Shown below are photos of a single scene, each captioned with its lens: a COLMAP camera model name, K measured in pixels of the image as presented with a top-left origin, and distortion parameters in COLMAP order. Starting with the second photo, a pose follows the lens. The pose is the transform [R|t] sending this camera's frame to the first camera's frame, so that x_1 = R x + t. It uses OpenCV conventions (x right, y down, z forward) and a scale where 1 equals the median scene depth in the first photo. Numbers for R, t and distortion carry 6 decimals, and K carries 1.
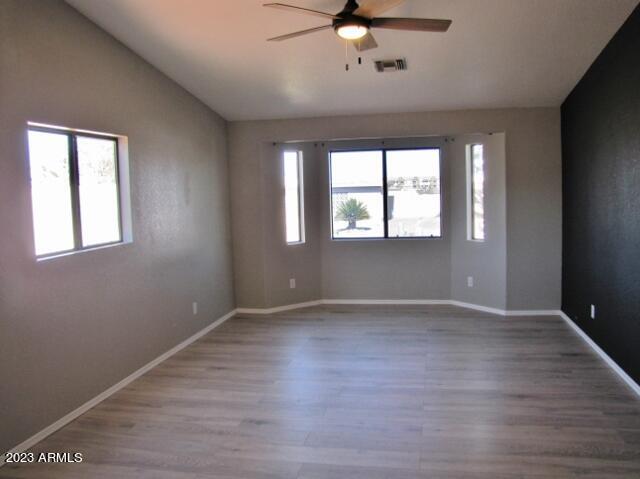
lens RADIAL K [[531.6, 0, 333.6], [0, 531.6, 231.4], [0, 0, 1]] dist [-0.171661, 0.141643]
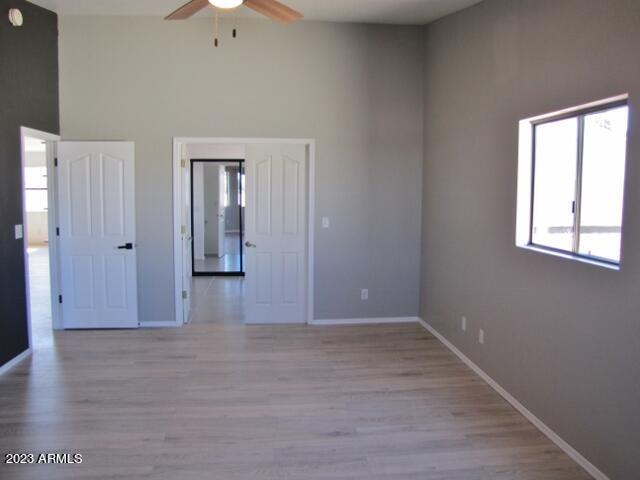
lens RADIAL K [[531.6, 0, 333.6], [0, 531.6, 231.9], [0, 0, 1]] dist [-0.171661, 0.141643]
pose [[-0.951104, 0.050190, -0.304765, 0.133318], [-0.002615, 0.985366, 0.170435, -0.155827], [0.308859, 0.162898, -0.937054, 1.823172]]
